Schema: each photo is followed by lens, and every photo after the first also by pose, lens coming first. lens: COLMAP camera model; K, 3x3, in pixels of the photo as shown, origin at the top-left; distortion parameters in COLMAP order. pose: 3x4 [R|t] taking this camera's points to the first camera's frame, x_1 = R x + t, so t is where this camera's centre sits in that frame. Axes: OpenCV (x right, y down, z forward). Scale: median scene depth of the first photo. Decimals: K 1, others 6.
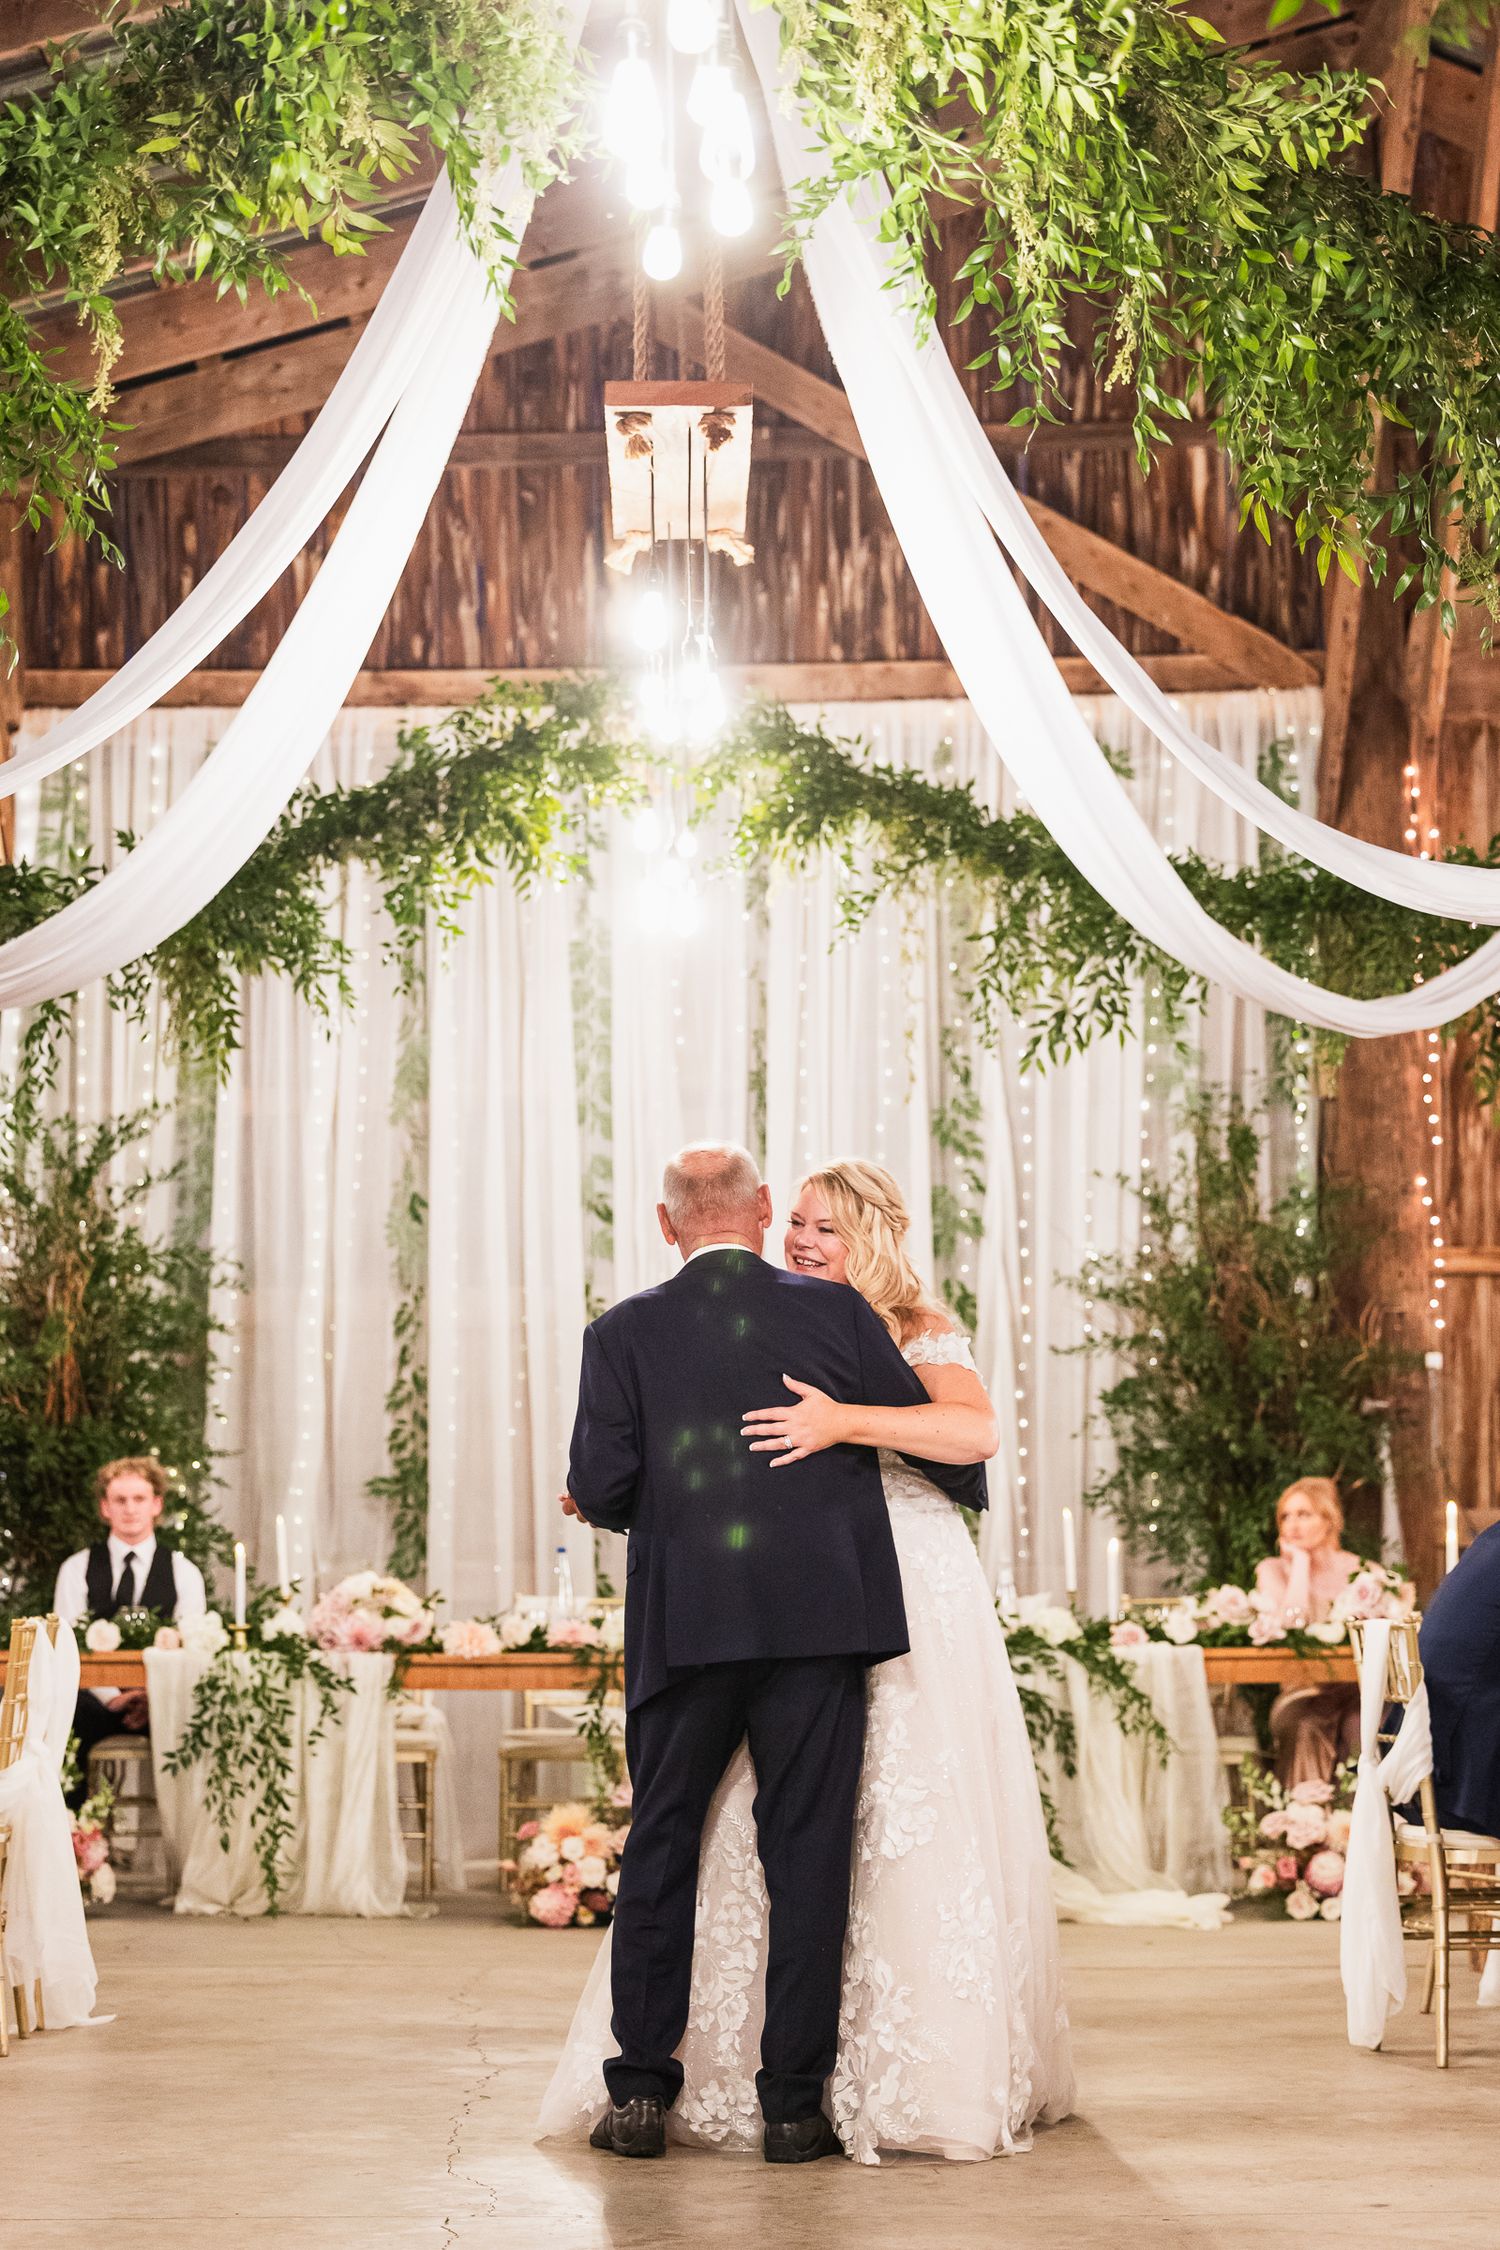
lens RADIAL K [[4951.7, 0, 696.7], [0, 4951.7, 1069.8], [0, 0, 1]] dist [0.031443, -0.051095]
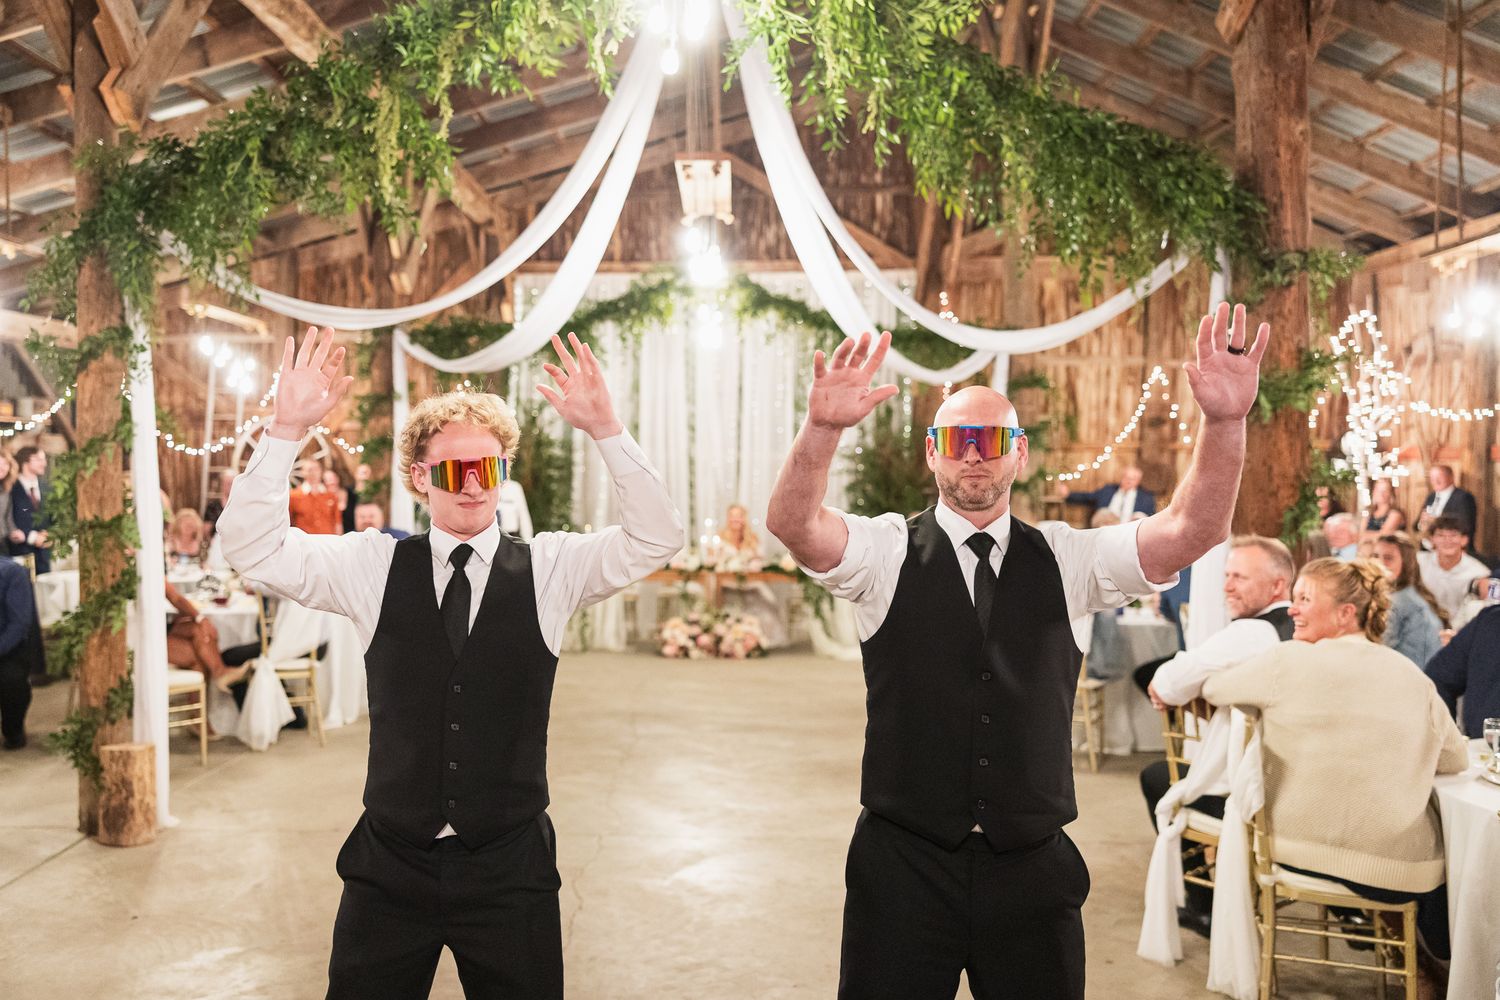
lens RADIAL K [[1282.2, 0, 683.8], [0, 1282.2, 470.1], [0, 0, 1]] dist [0.006427, 0.004897]
pose [[0.999146, 0.011693, -0.039640, 0.011007], [-0.008661, 0.997084, 0.075814, -0.010406], [0.040411, -0.075406, 0.996334, 0.178626]]
